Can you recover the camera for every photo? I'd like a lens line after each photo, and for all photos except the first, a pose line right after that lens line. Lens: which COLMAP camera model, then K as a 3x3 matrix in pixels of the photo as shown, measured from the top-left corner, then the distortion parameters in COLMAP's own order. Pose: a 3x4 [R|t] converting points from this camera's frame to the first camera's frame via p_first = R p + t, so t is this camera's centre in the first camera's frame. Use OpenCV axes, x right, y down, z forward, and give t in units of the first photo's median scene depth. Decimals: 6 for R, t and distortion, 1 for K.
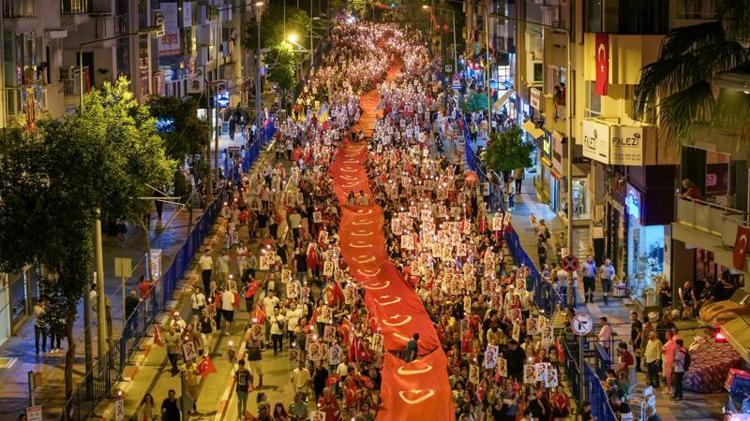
lens RADIAL K [[1520.1, 0, 375.4], [0, 1520.1, 211.6], [0, 0, 1]] dist [-0.220259, 0.000000]
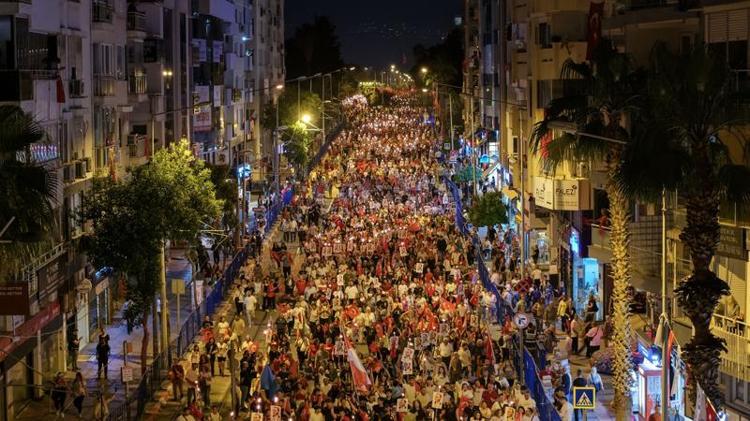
lens RADIAL K [[1520.1, 0, 376.2], [0, 1520.1, 208.8], [0, 0, 1]] dist [-0.220259, 0.000000]
pose [[0.999973, -0.000379, -0.007331, 0.007445], [-0.000044, 0.998337, -0.057639, 0.024181], [0.007340, 0.057638, 0.998311, -0.165929]]
